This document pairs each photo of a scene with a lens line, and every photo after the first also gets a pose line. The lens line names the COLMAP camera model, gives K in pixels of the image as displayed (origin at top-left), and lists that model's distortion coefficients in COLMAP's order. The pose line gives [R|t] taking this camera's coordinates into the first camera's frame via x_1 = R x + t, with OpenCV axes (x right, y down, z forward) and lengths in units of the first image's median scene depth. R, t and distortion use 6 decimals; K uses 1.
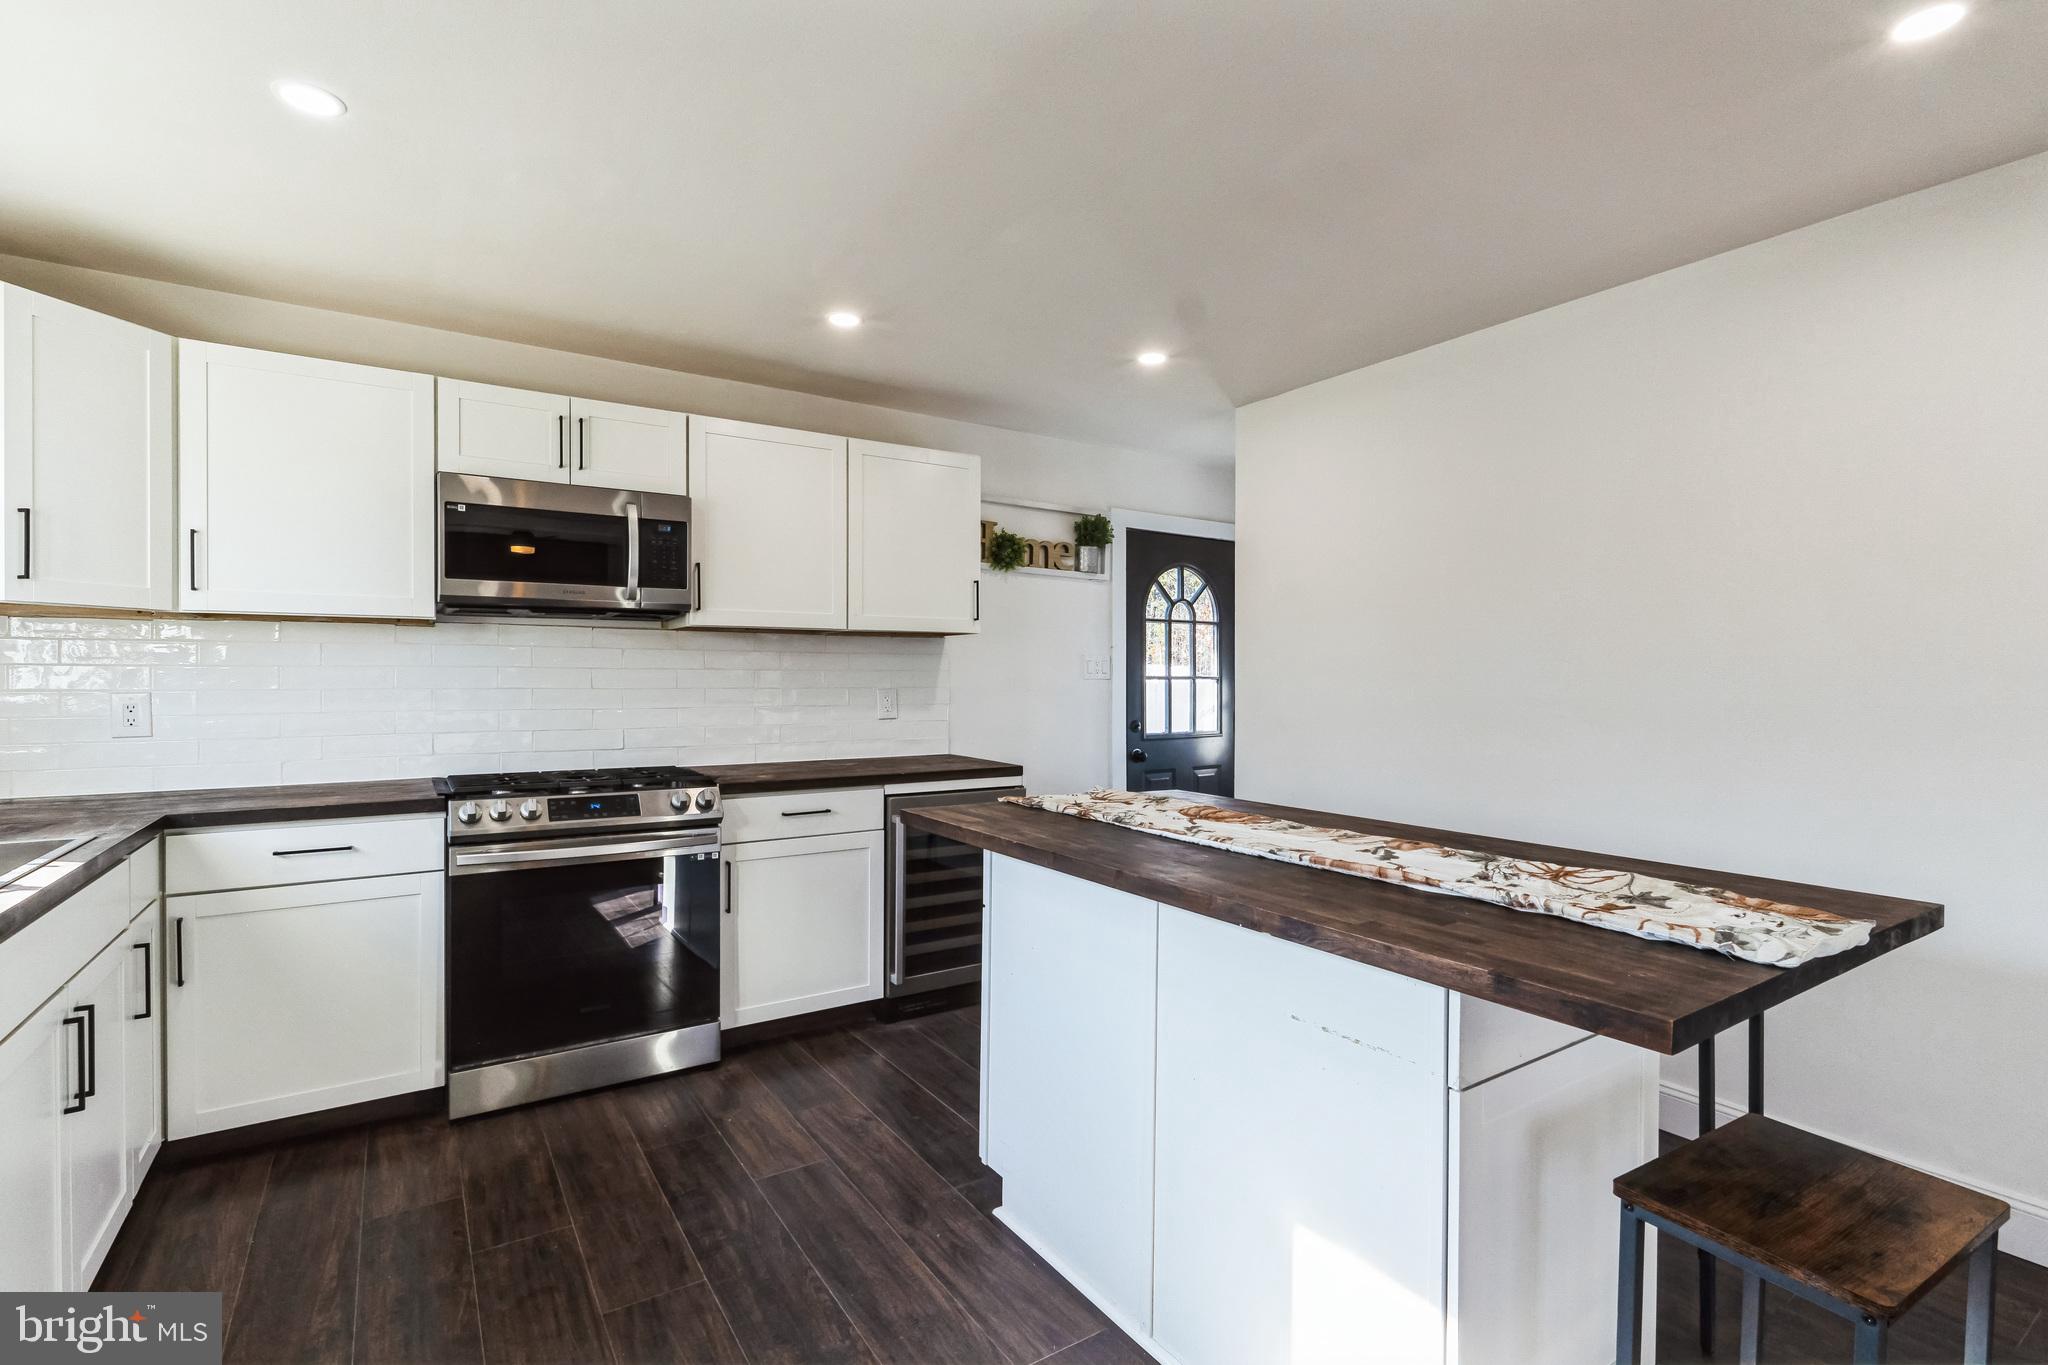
lens RADIAL K [[947.7, 0, 1024.0], [0, 947.7, 682.5], [0, 0, 1]] dist [0.001367, 0.000358]
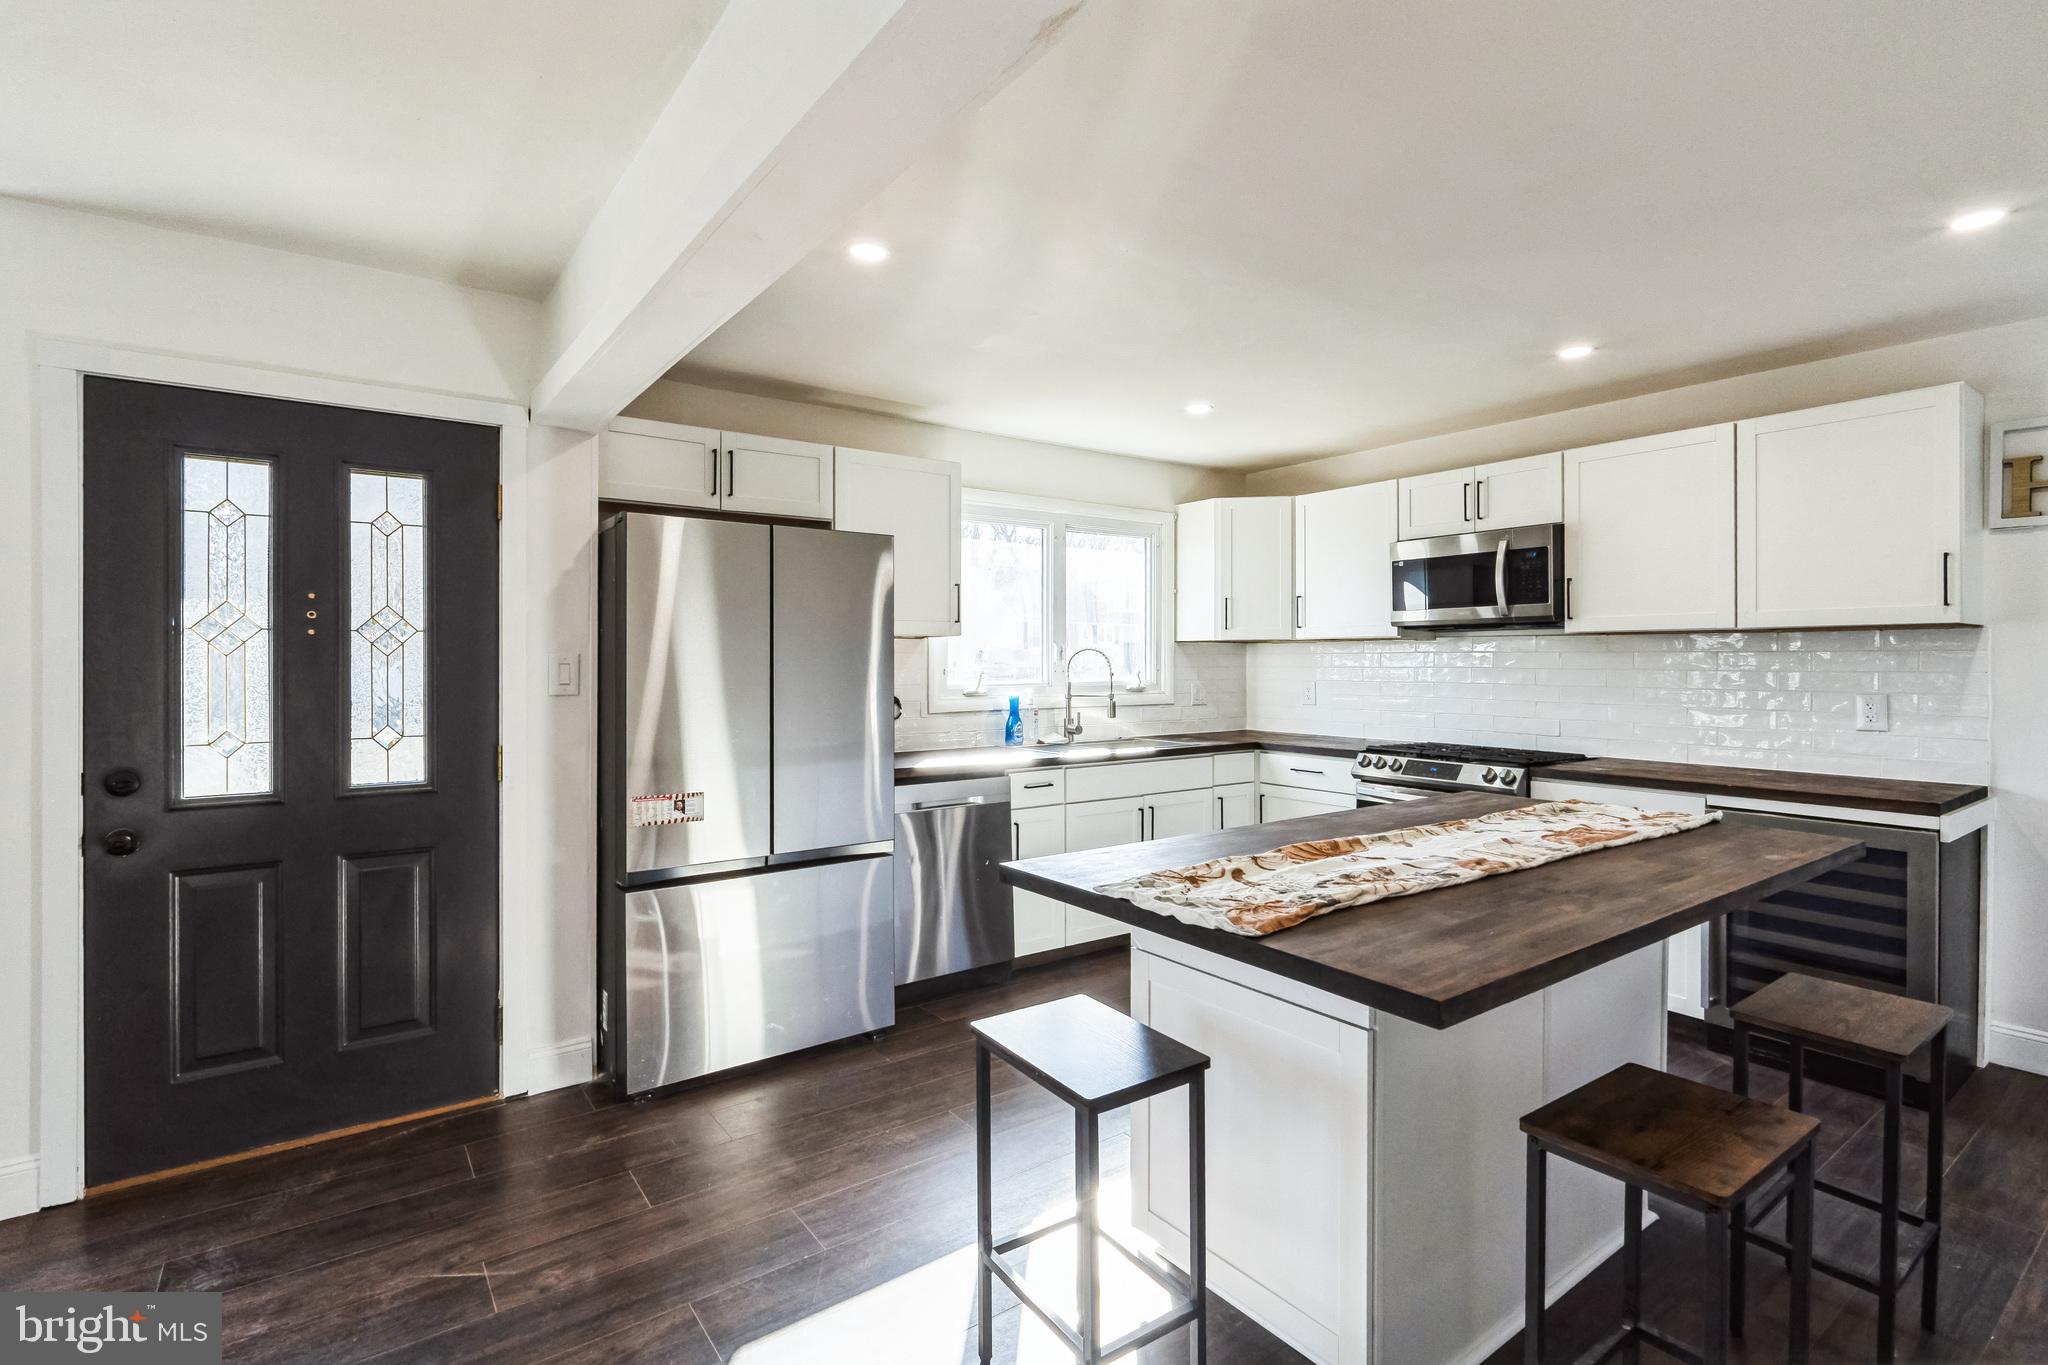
lens RADIAL K [[976.4, 0, 1030.1], [0, 976.4, 663.3], [0, 0, 1]] dist [0.001991, 0.000441]
pose [[0.048722, 0.000593, -0.998812, 0.862402], [-0.006677, 0.999978, 0.000268, -0.019590], [0.998790, 0.006656, 0.048725, 0.304669]]
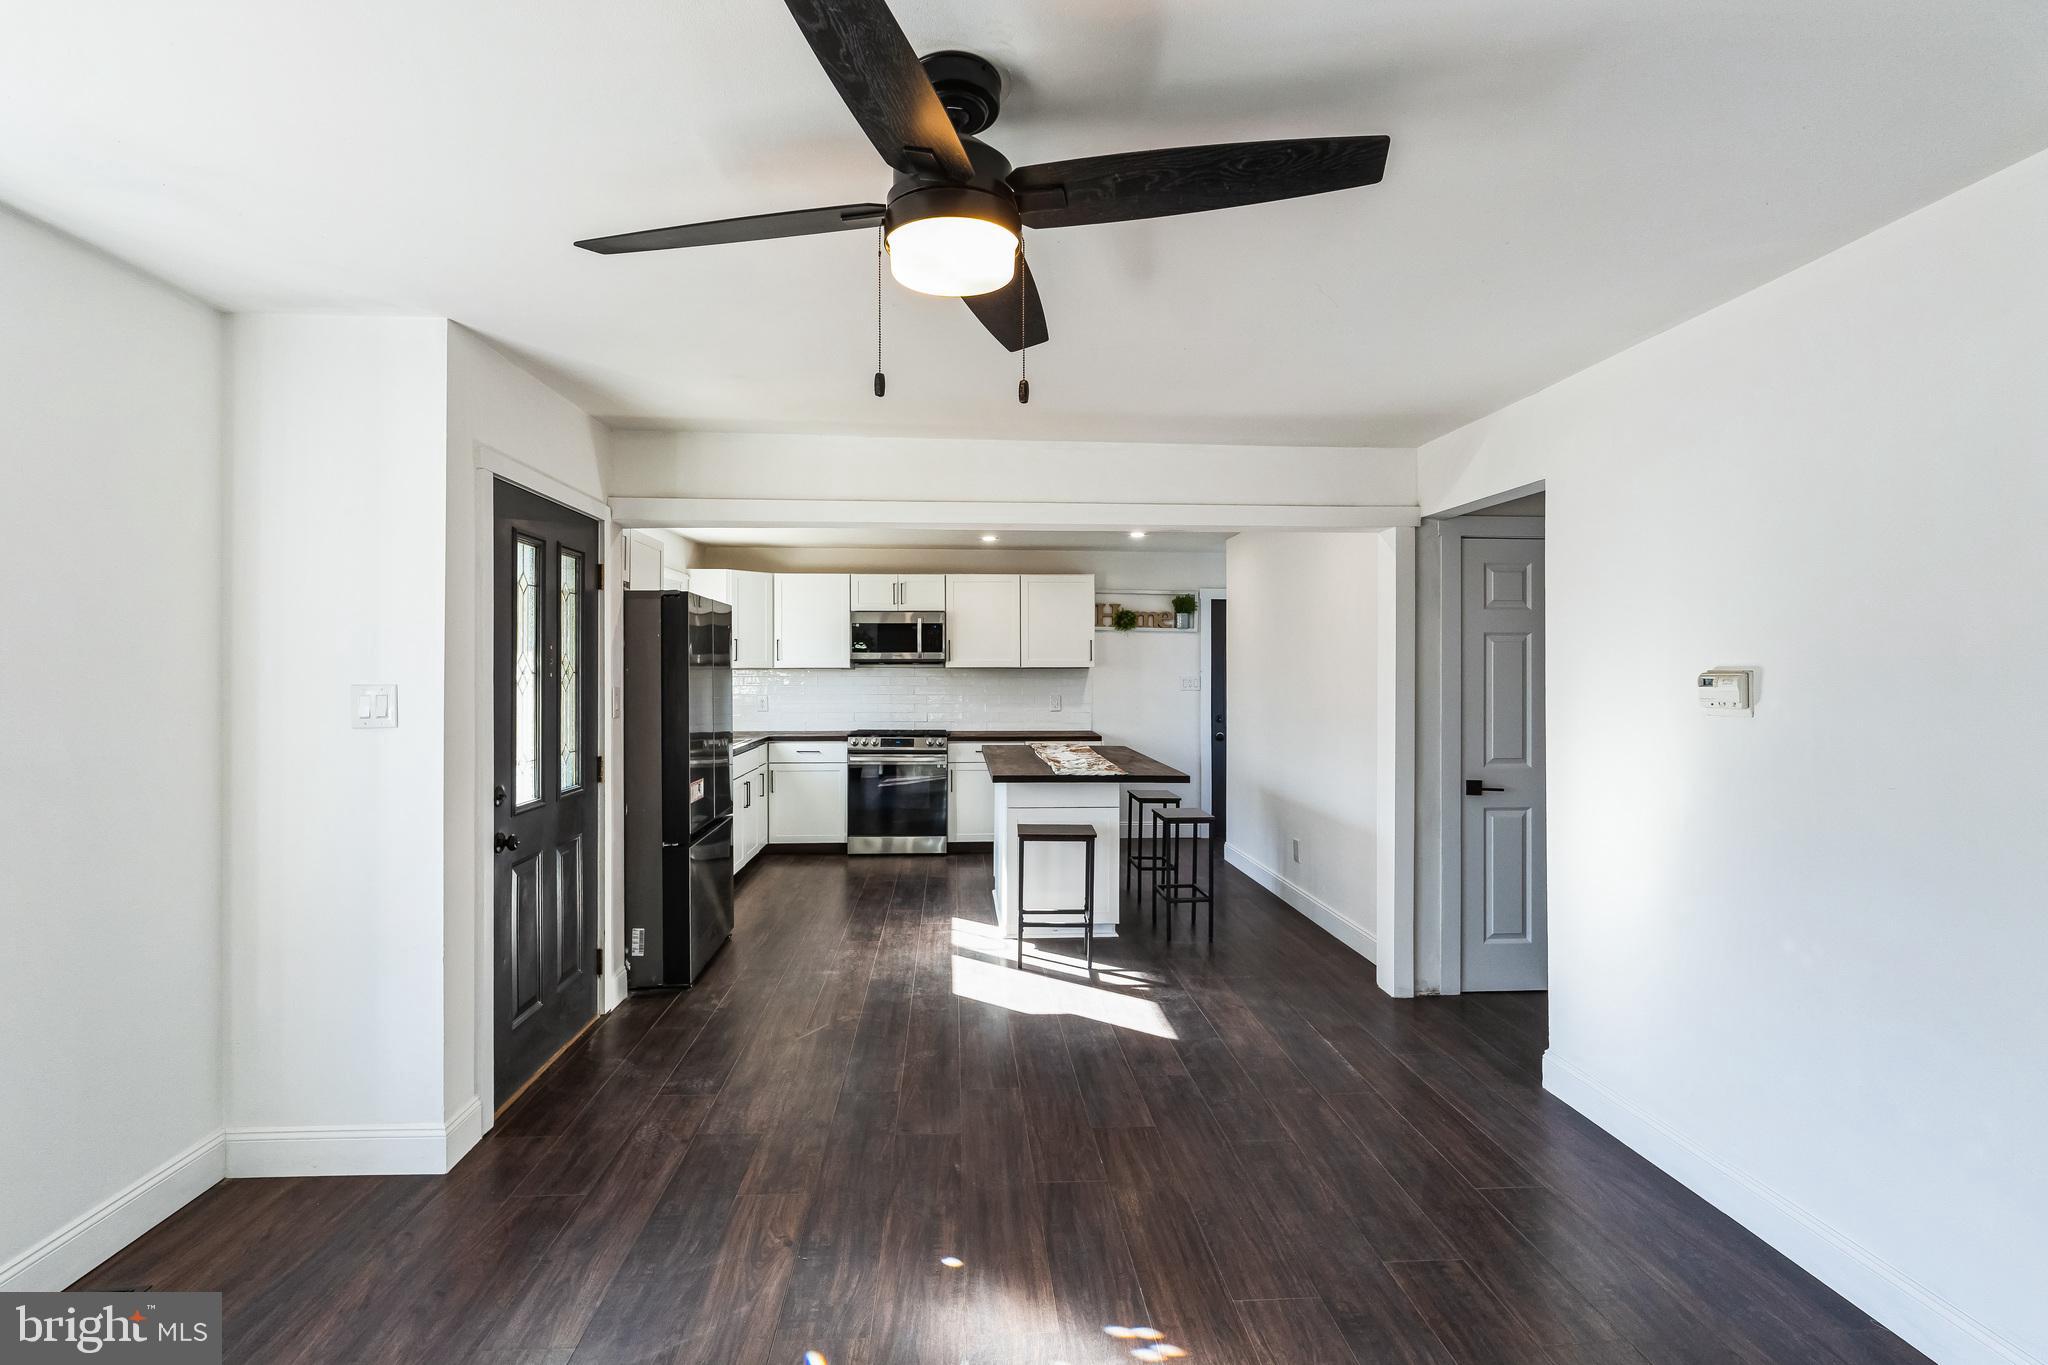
lens RADIAL K [[954.1, 0, 1017.5], [0, 954.1, 670.1], [0, 0, 1]] dist [-0.001524, -0.000326]
pose [[0.865880, -0.001627, -0.500250, 0.997113], [-0.001766, 0.999979, -0.006309, -0.042912], [0.500249, 0.006346, 0.865858, -0.950743]]
